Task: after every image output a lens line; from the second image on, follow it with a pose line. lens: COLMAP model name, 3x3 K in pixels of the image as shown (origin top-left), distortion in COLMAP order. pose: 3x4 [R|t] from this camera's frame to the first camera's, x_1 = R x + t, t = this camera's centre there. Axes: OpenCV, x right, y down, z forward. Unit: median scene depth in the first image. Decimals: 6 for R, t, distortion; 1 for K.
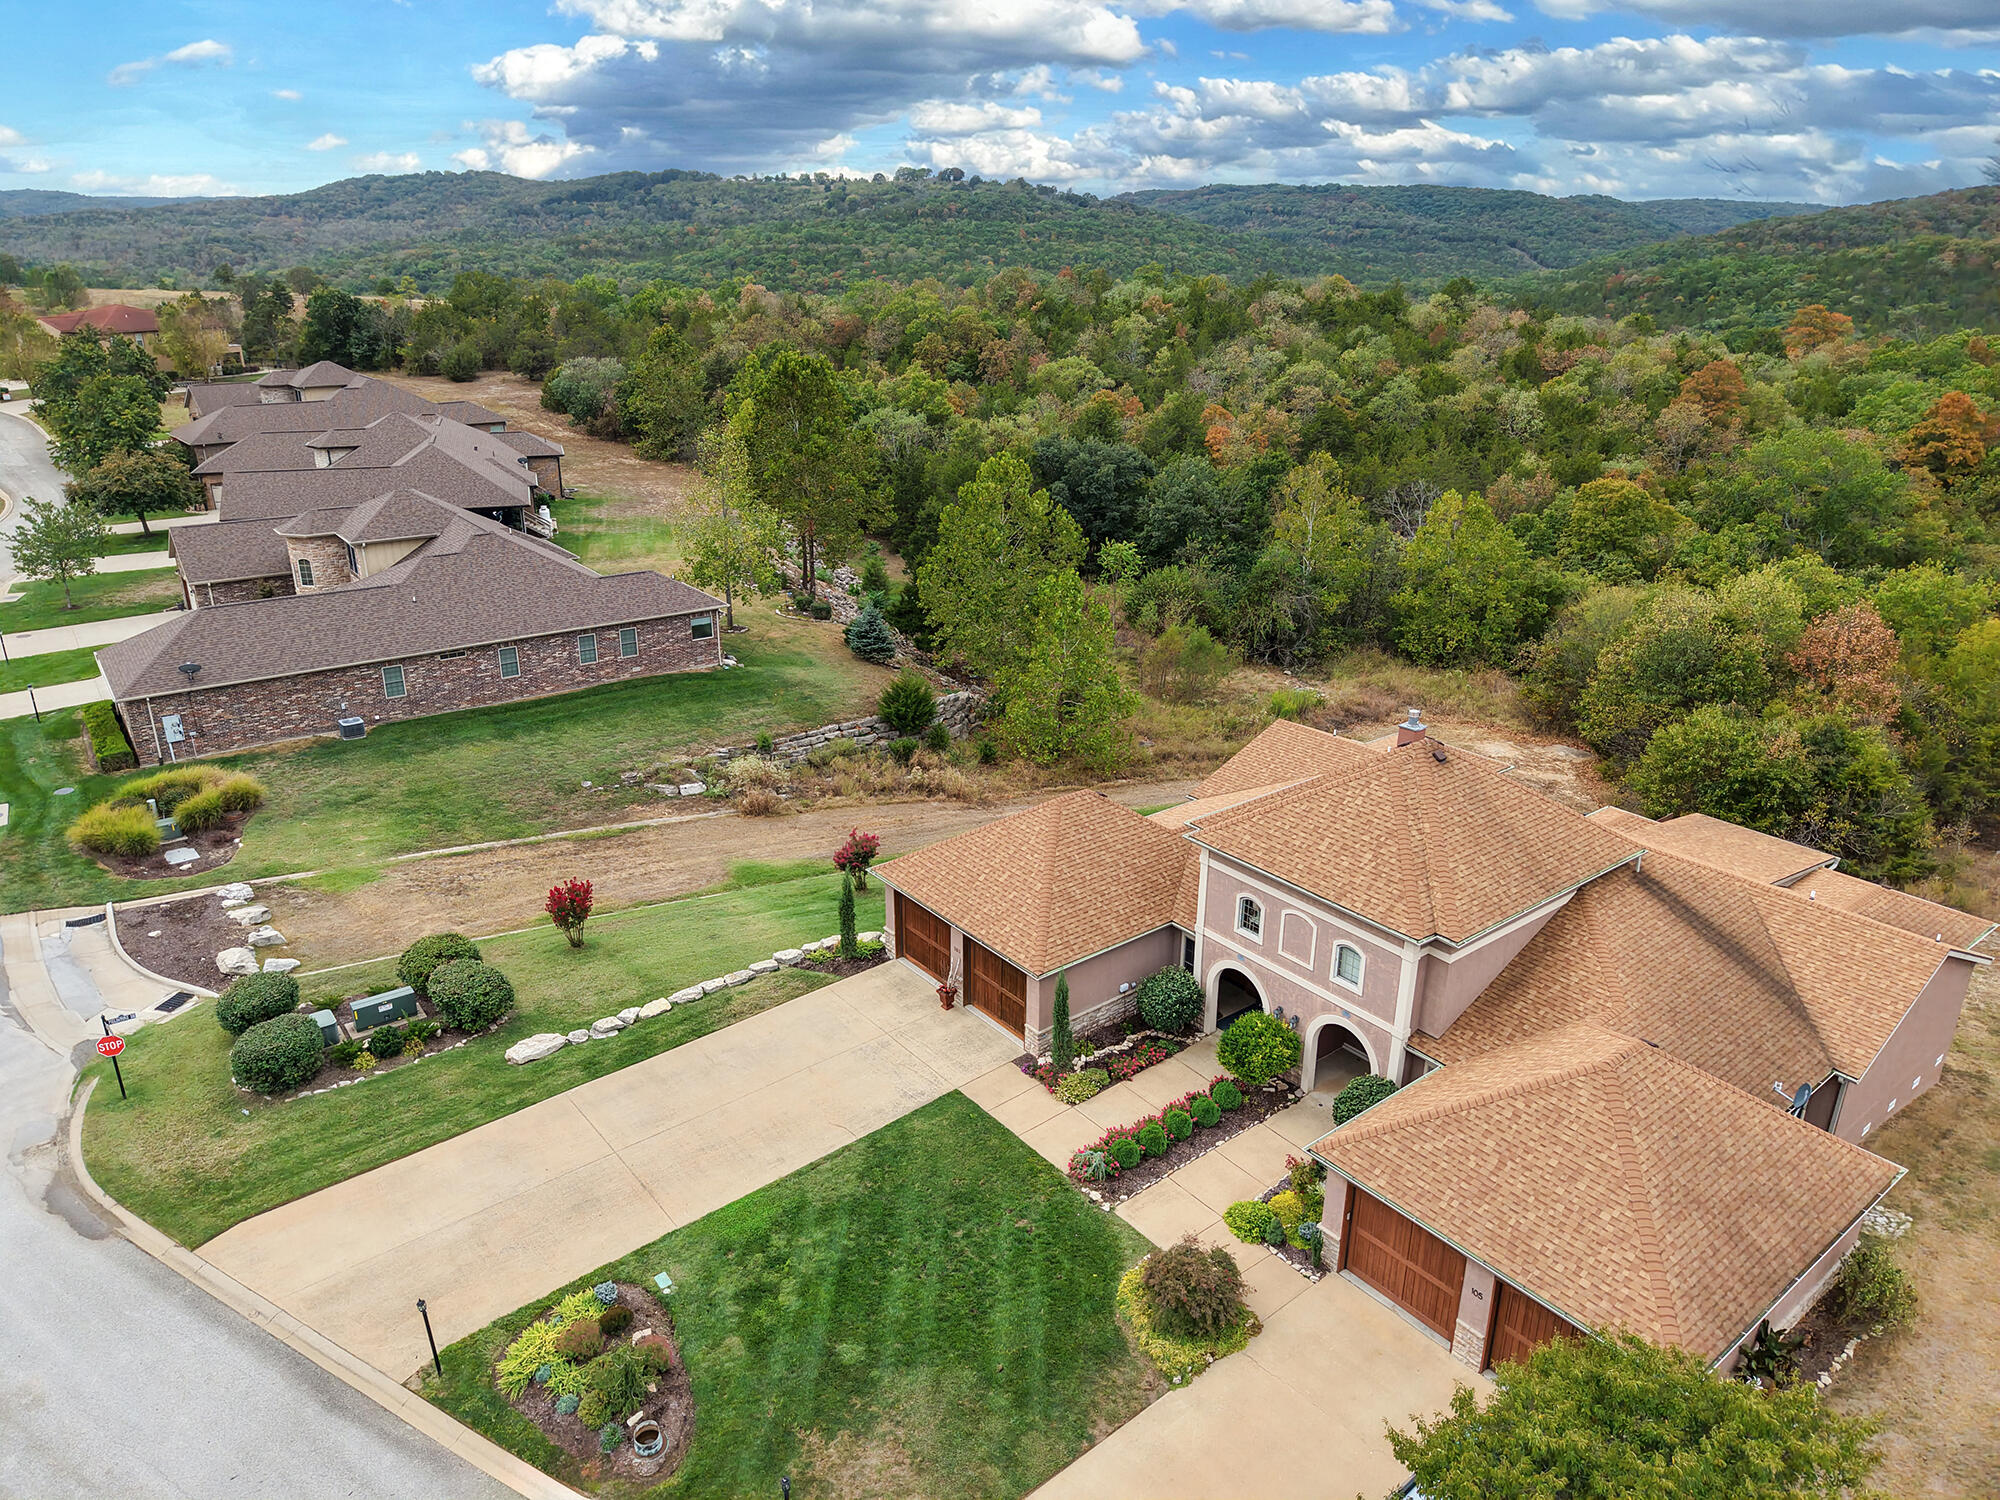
lens RADIAL K [[1369.0, 0, 1000.0], [0, 1369.0, 750.0], [0, 0, 1]] dist [0.026244, -0.025176]
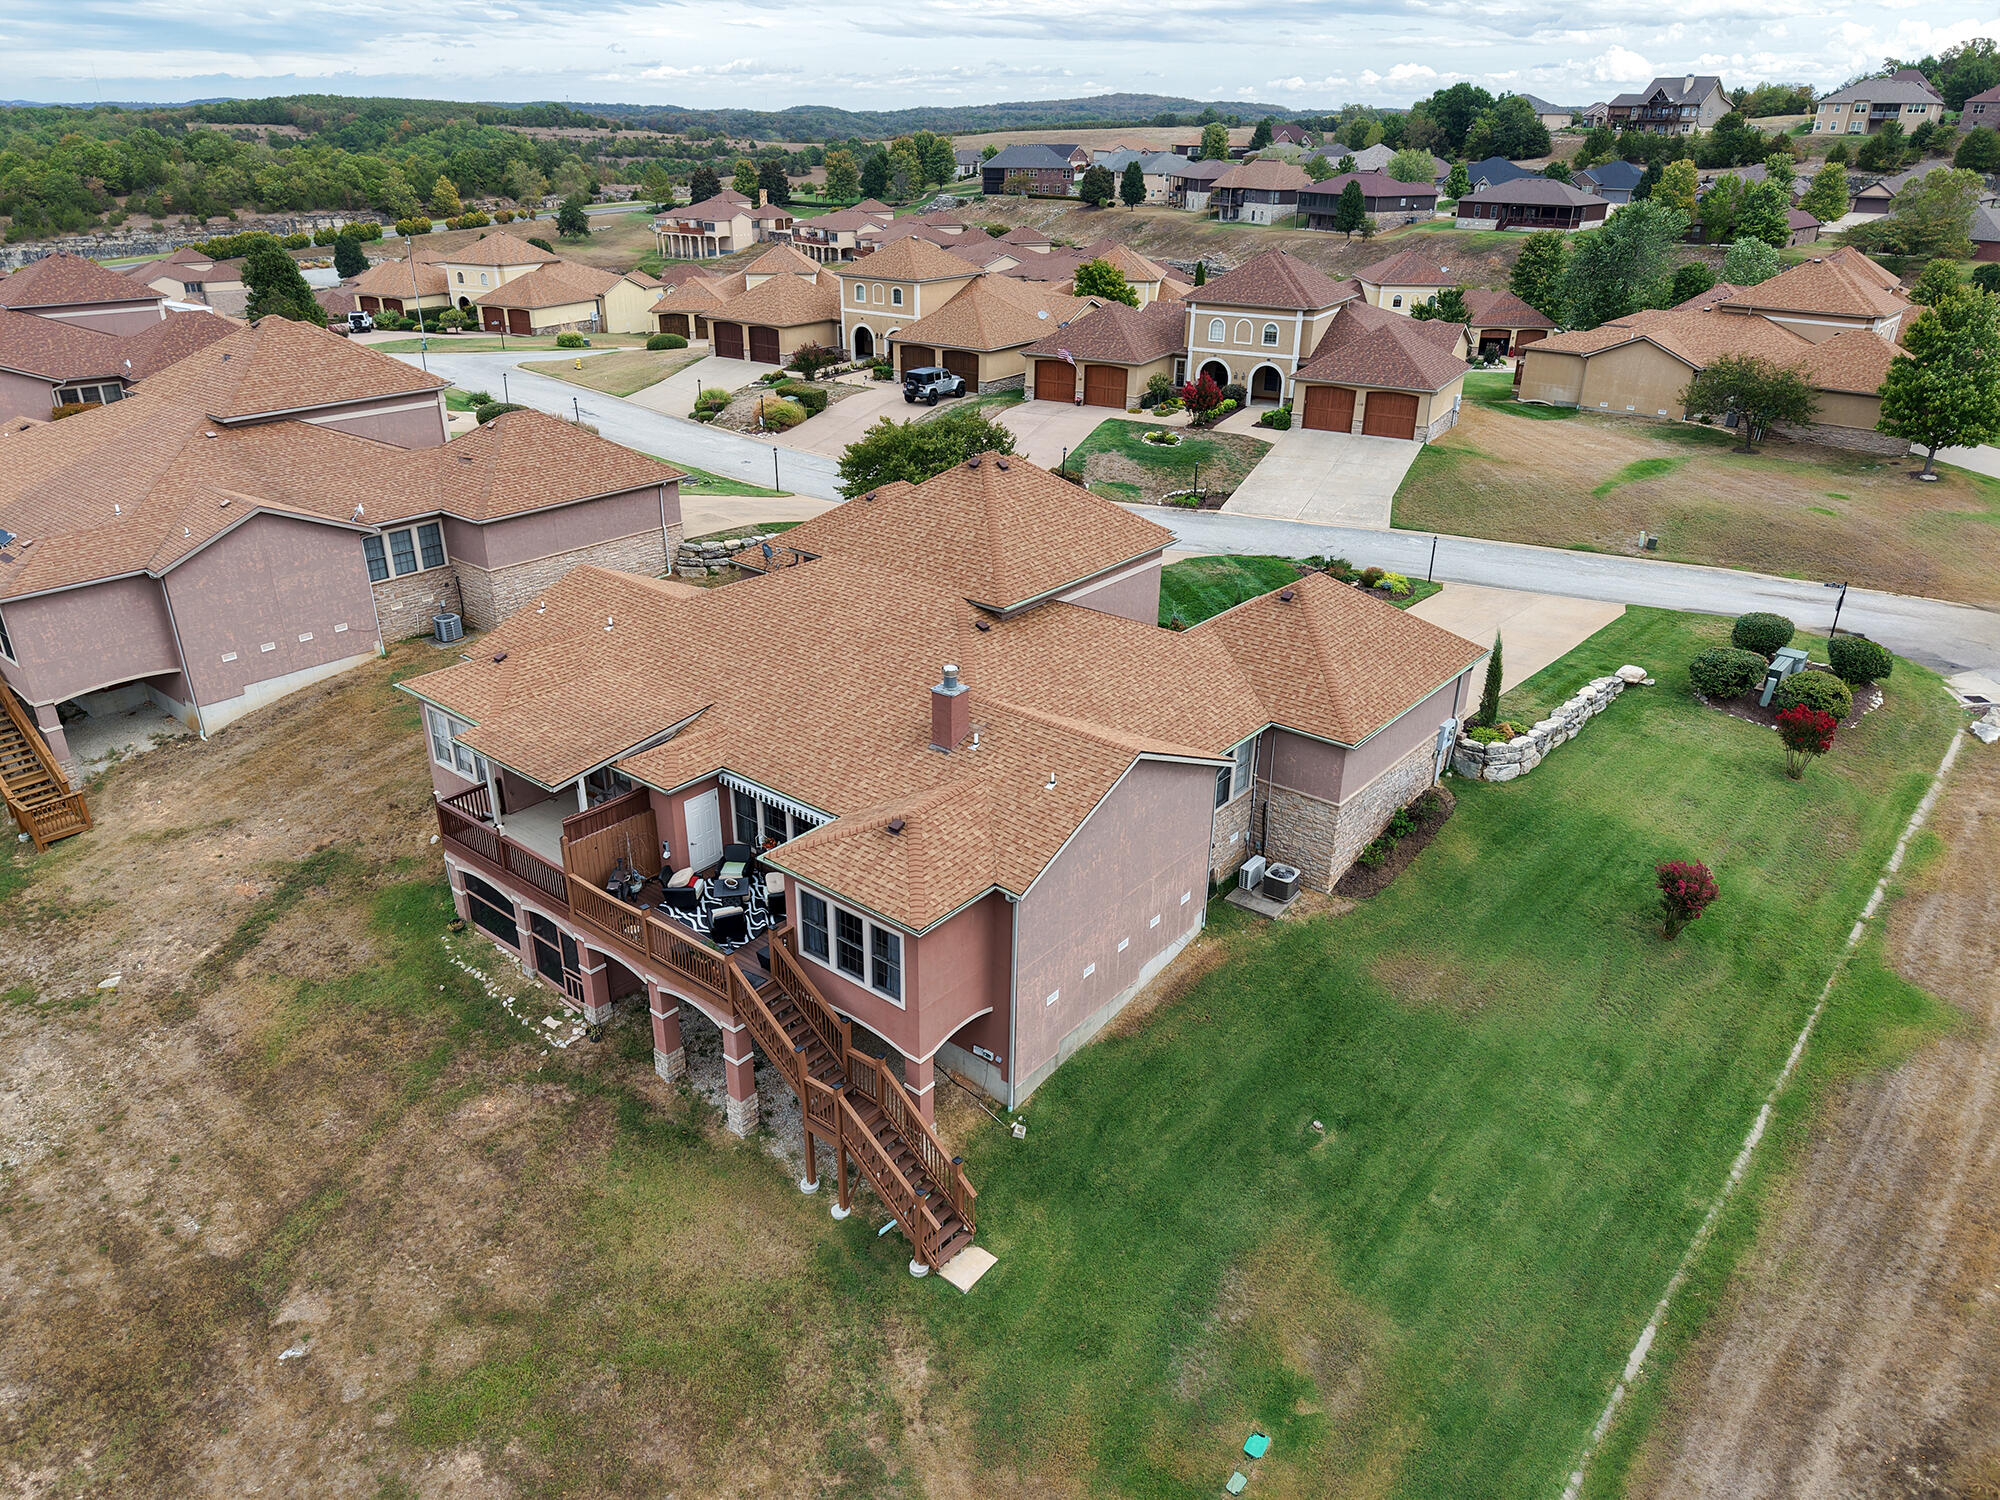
lens RADIAL K [[1369.0, 0, 1000.0], [0, 1369.0, 750.0], [0, 0, 1]] dist [0.026244, -0.025176]
pose [[-0.971894, 0.088243, -0.218253, 0.553535], [-0.097155, 0.694114, 0.713279, -0.625380], [0.214434, 0.714436, -0.666032, 1.856390]]
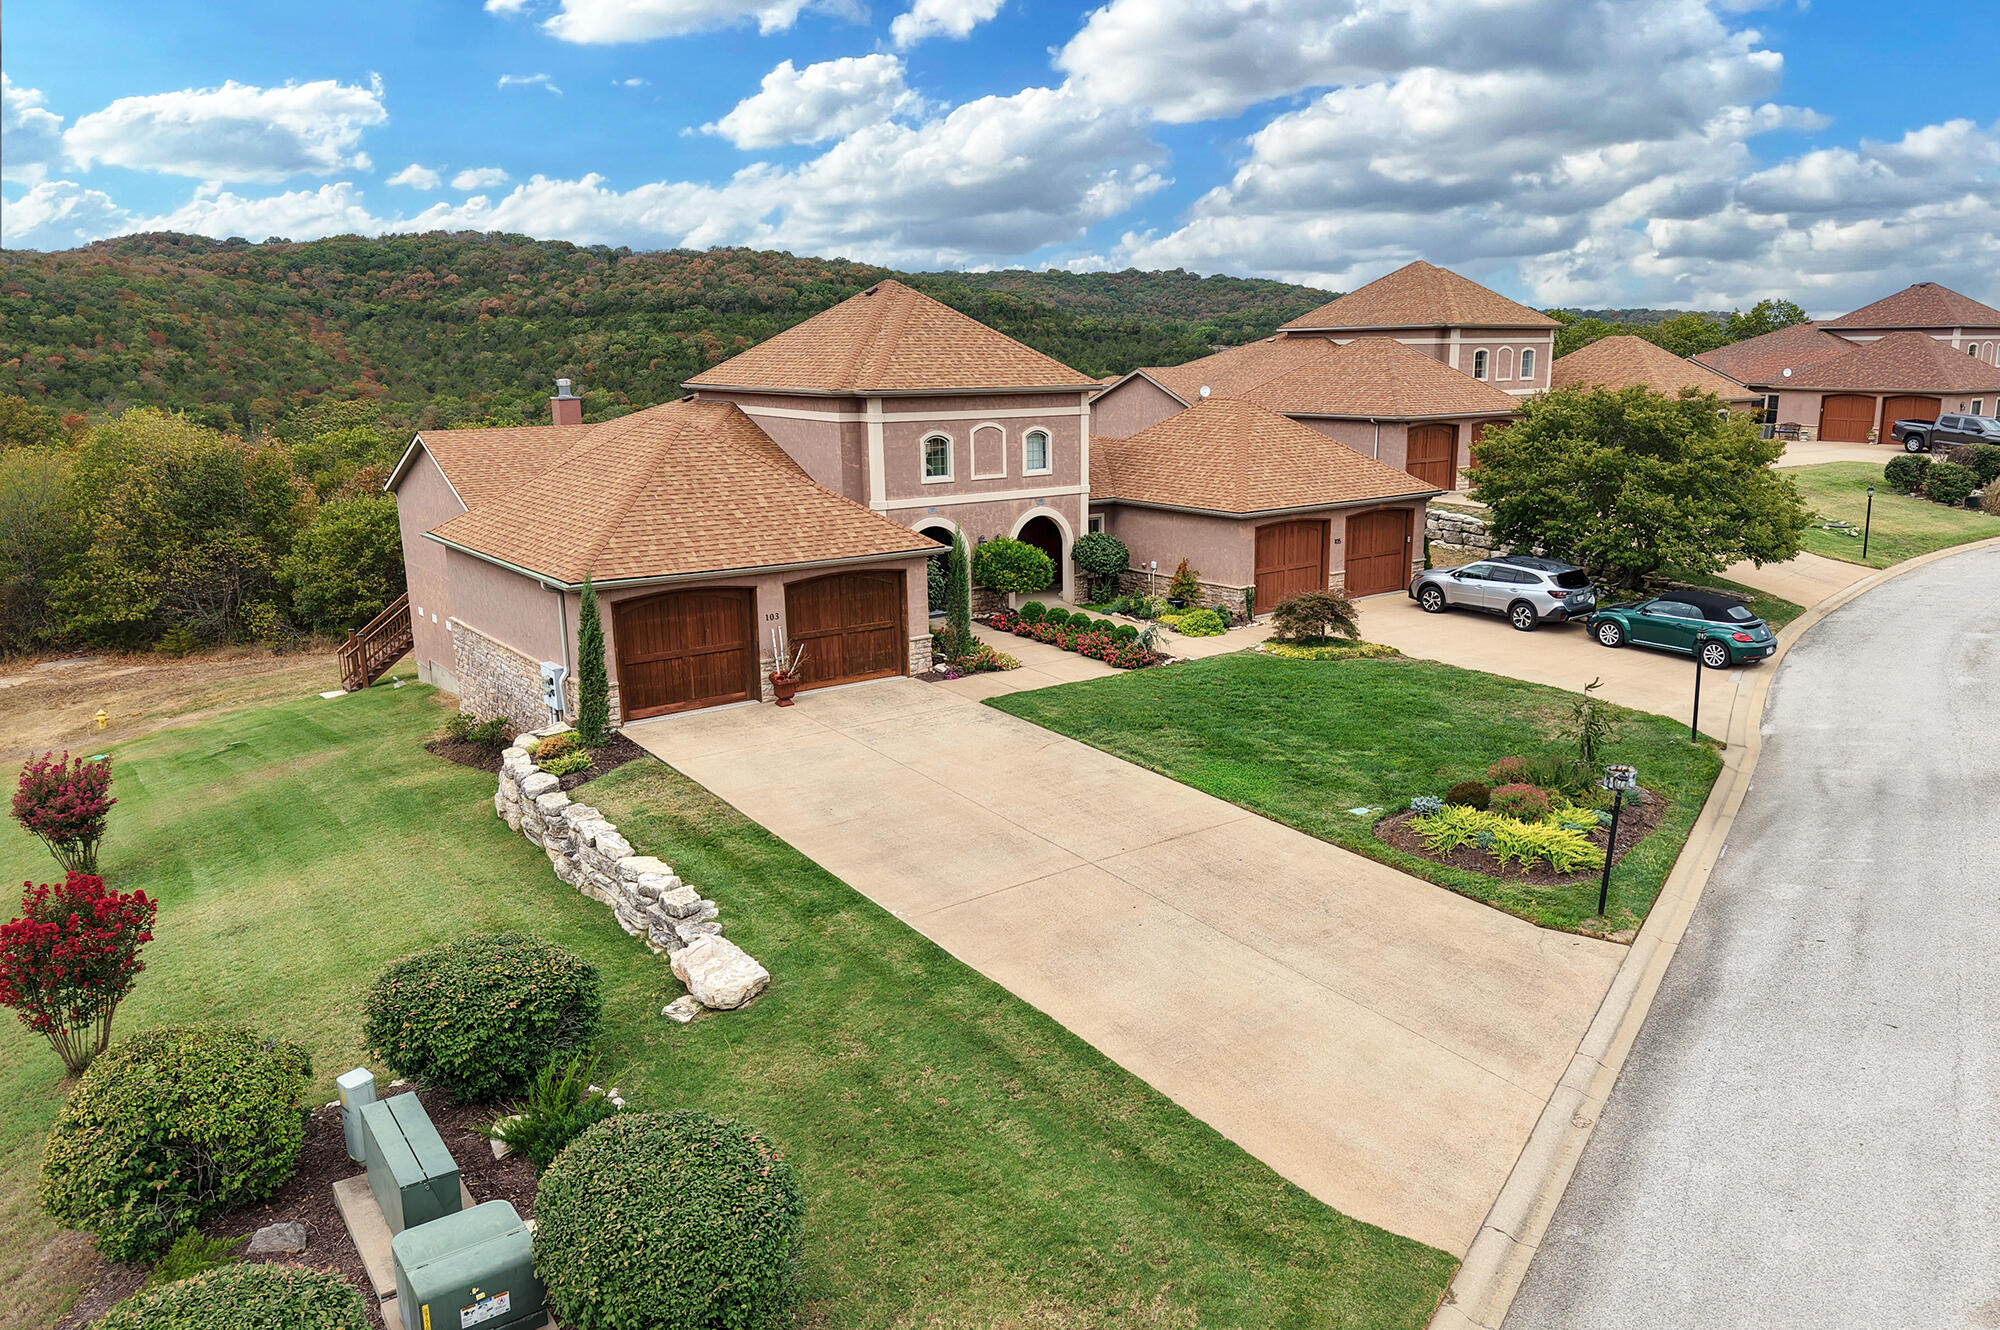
lens RADIAL K [[1437.4, 0, 1081.5], [0, 1437.4, 663.7], [0, 0, 1]] dist [0.109129, -0.147974]
pose [[-0.016049, -0.215362, 0.976402, -0.797375], [0.367387, 0.906950, 0.206082, 0.078782], [-0.929930, 0.362024, 0.064566, 0.855980]]
